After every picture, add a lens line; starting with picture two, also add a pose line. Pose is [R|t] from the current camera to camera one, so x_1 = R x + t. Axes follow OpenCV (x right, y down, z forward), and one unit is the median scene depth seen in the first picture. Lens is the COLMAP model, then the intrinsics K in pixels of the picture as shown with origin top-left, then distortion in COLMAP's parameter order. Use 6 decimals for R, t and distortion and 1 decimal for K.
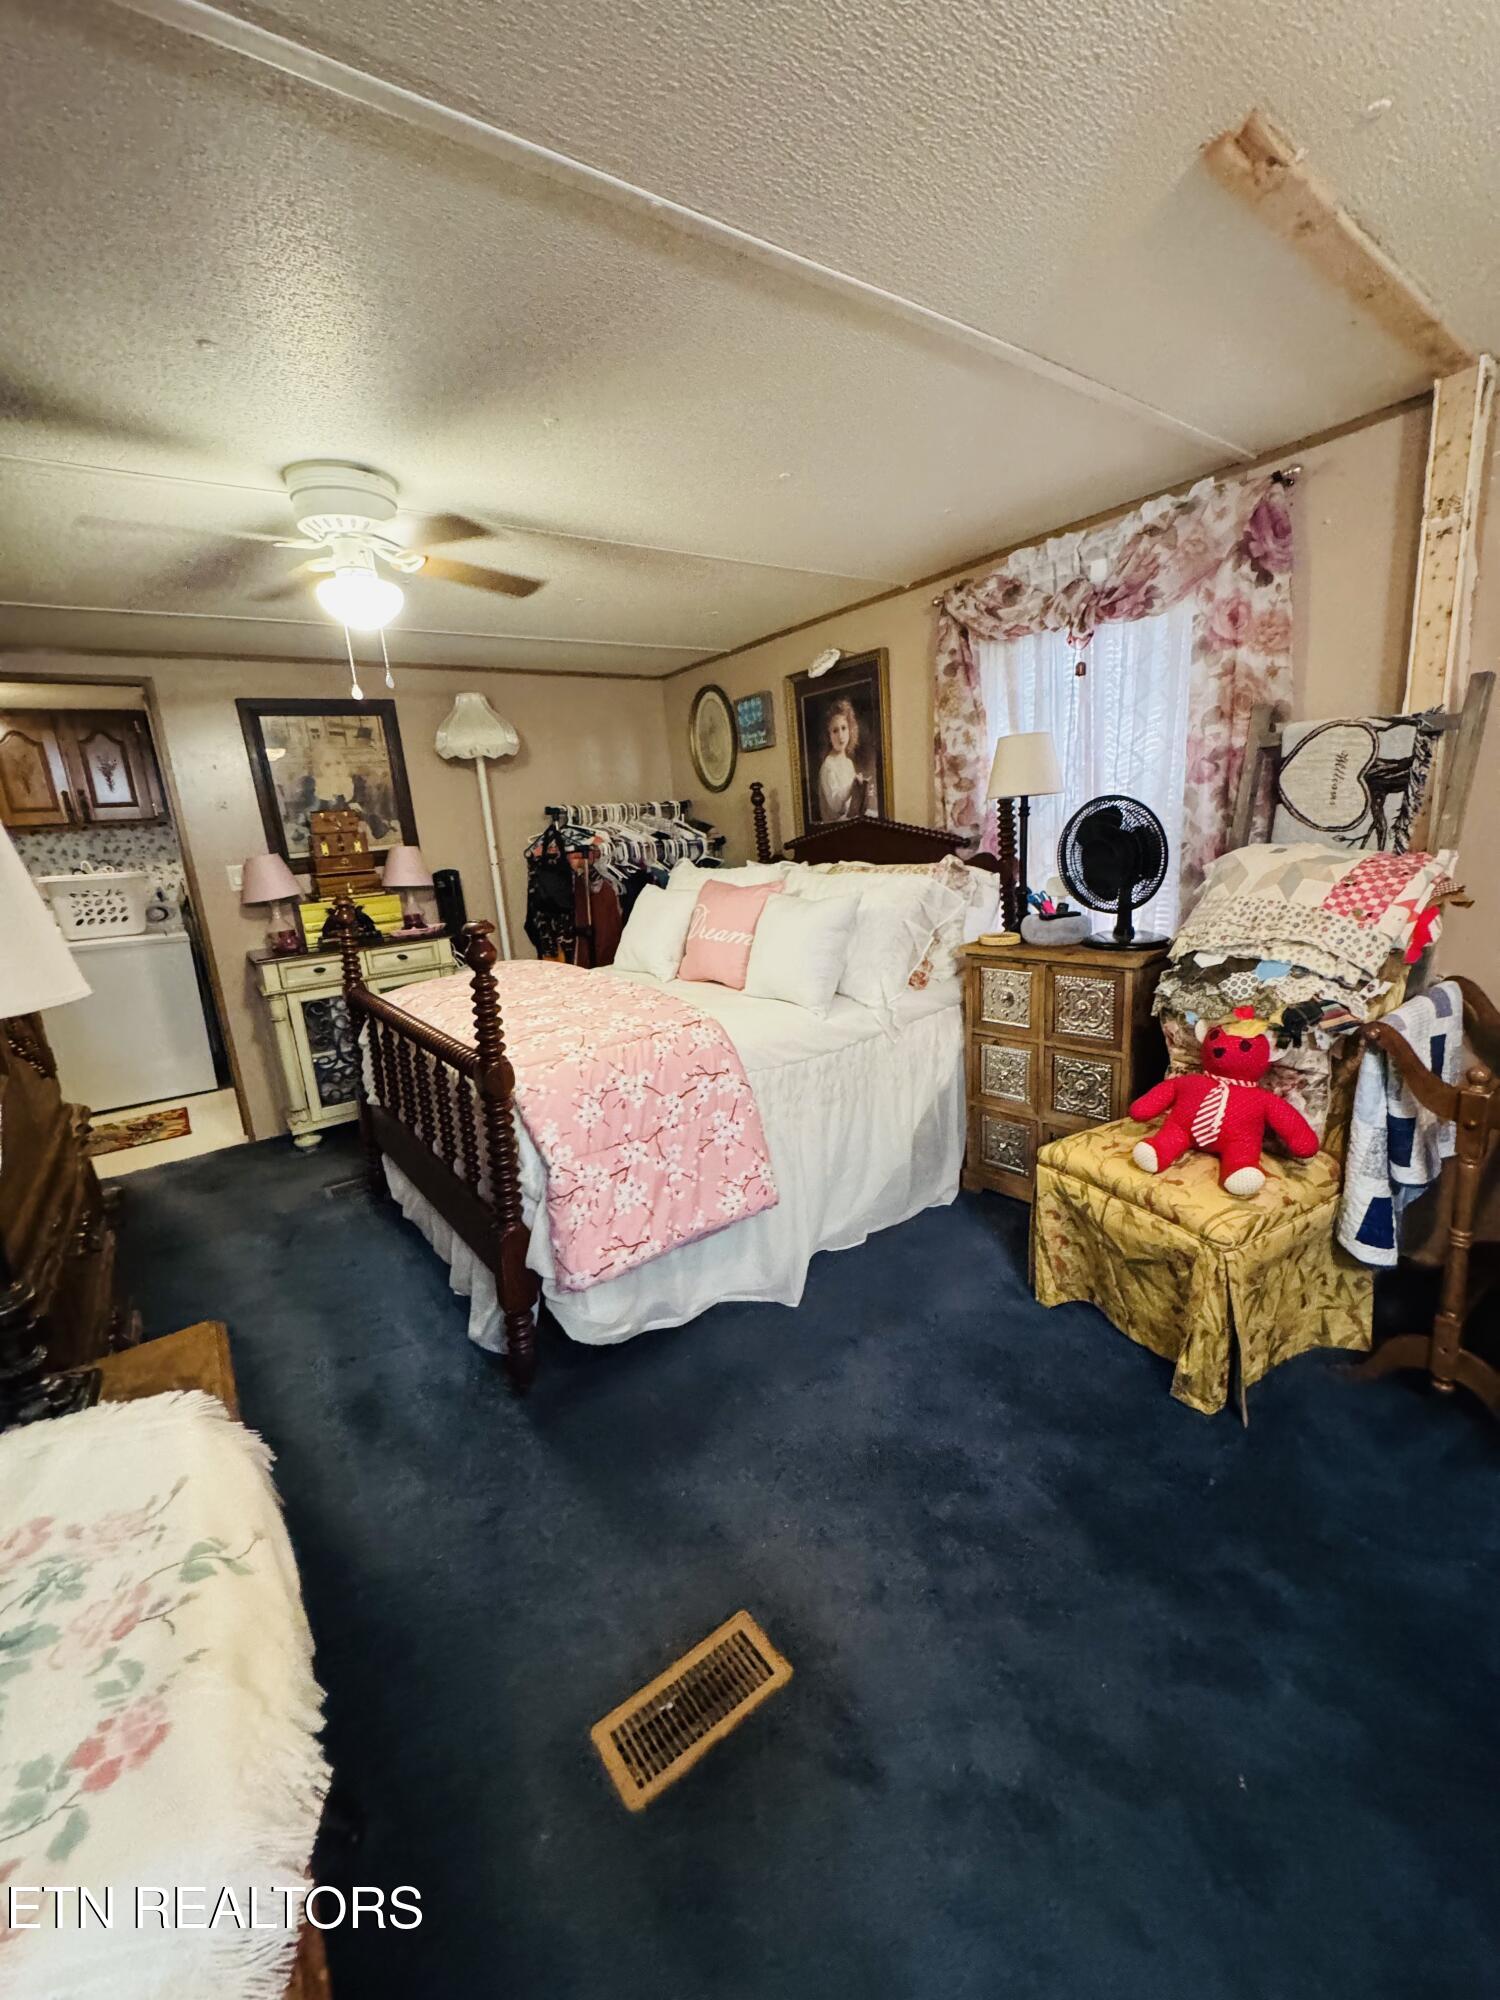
lens RADIAL K [[797.0, 0, 750.0], [0, 797.0, 1000.0], [0, 0, 1]] dist [-0.002095, -0.000152]
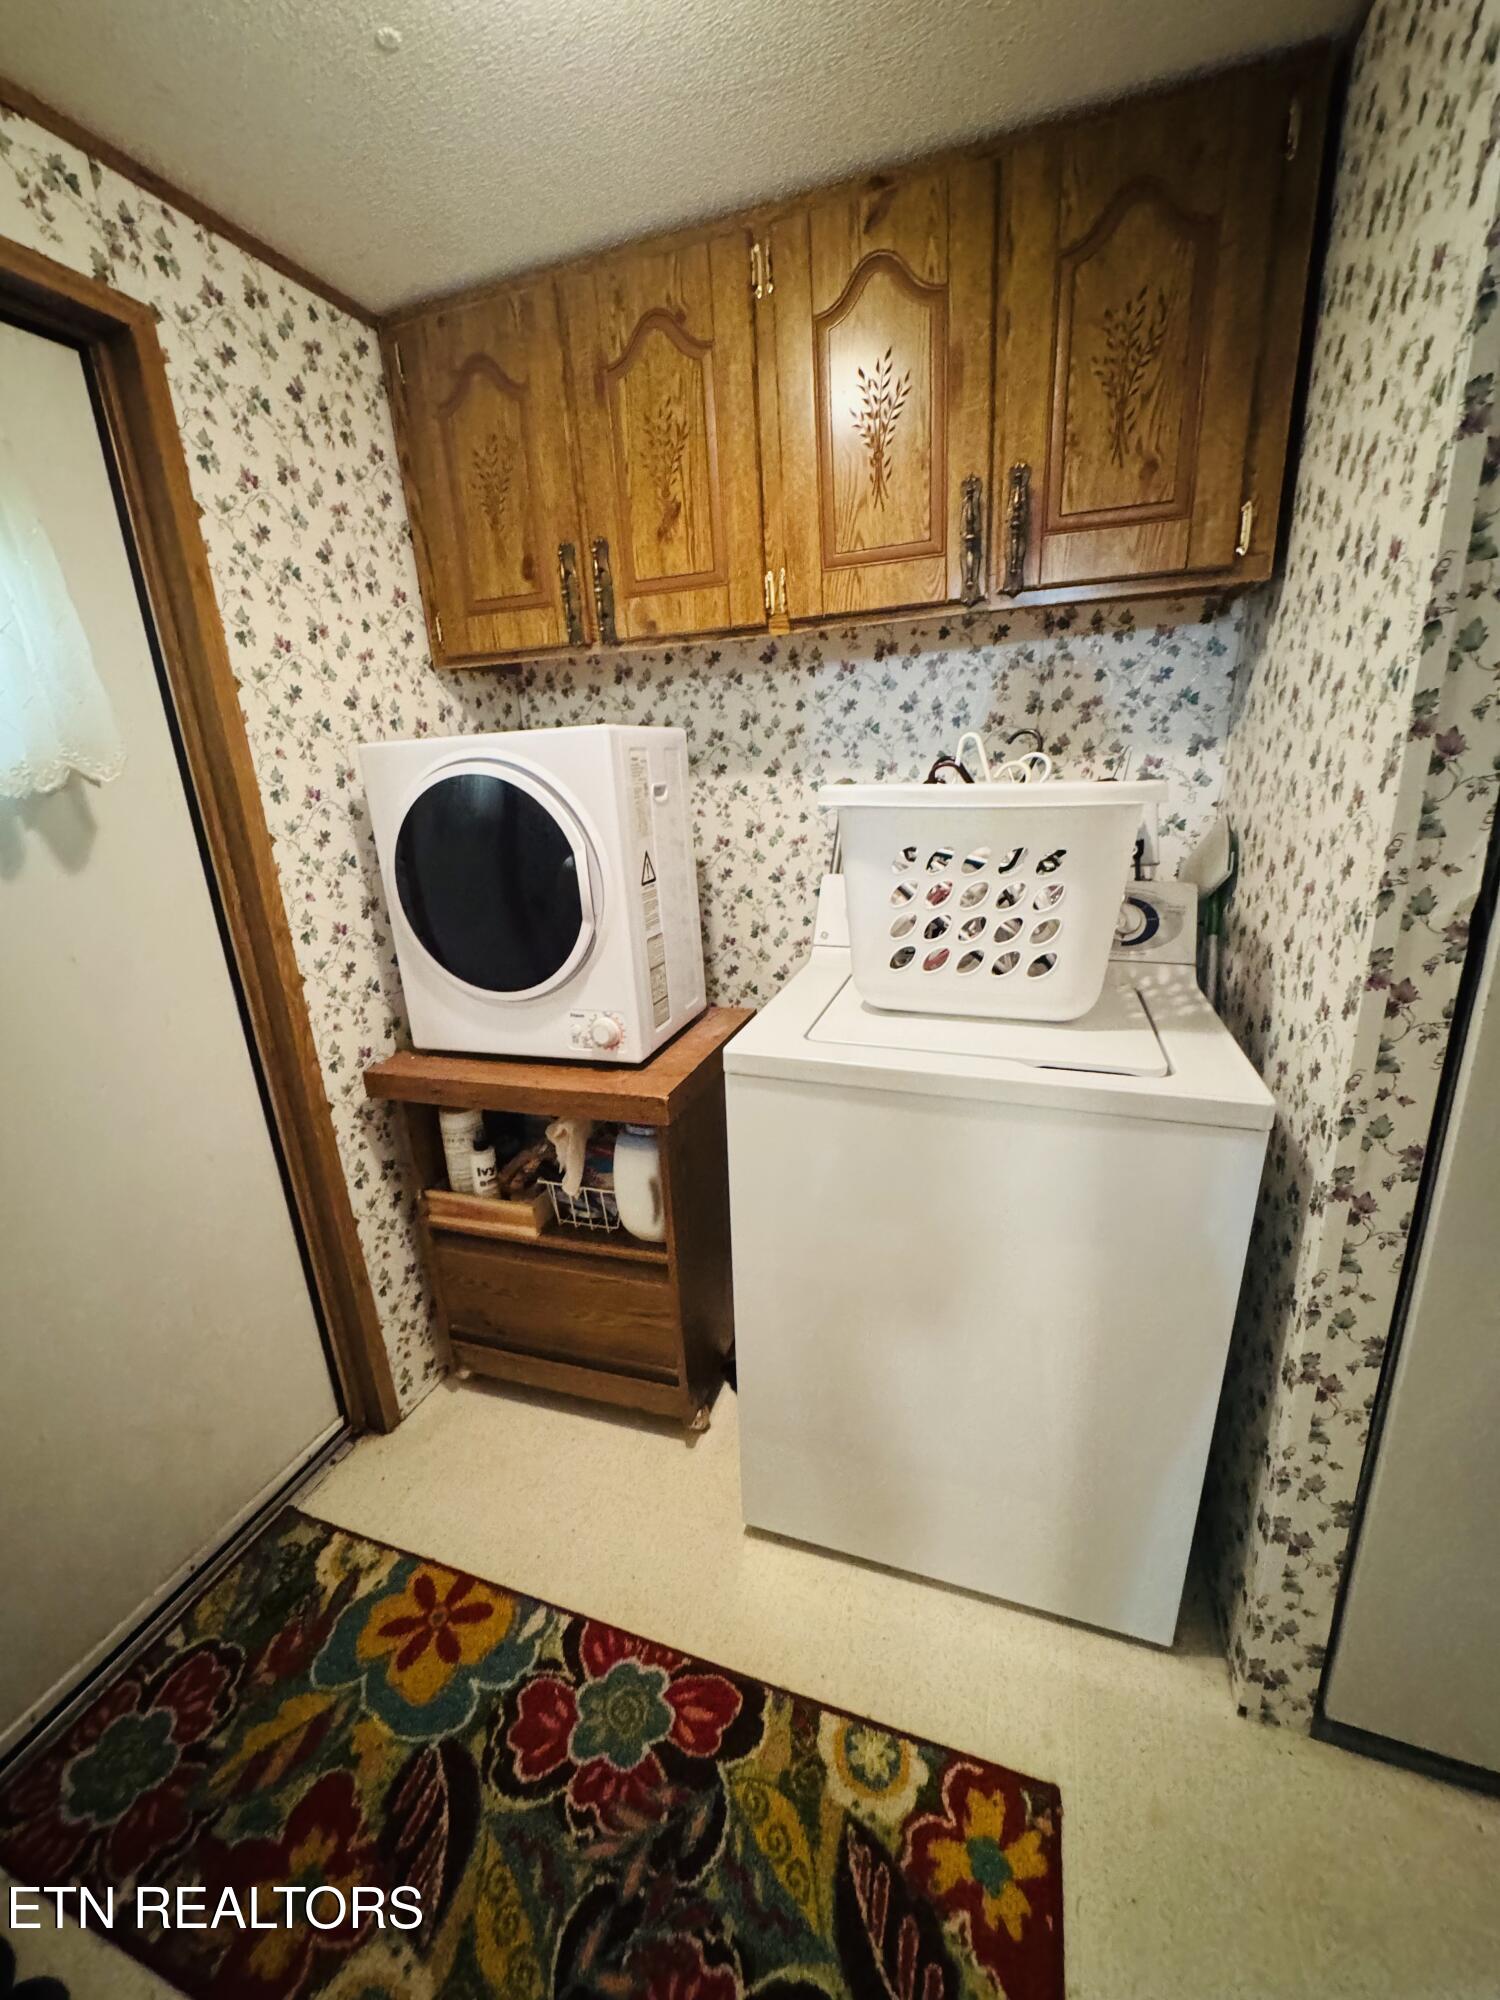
lens RADIAL K [[797.0, 0, 750.0], [0, 797.0, 1000.0], [0, 0, 1]] dist [-0.002095, -0.000152]
pose [[0.564022, 0.276895, -0.777951, -0.579007], [-0.176441, 0.960758, 0.214039, -0.118354], [0.806689, 0.016540, 0.590744, 0.704143]]
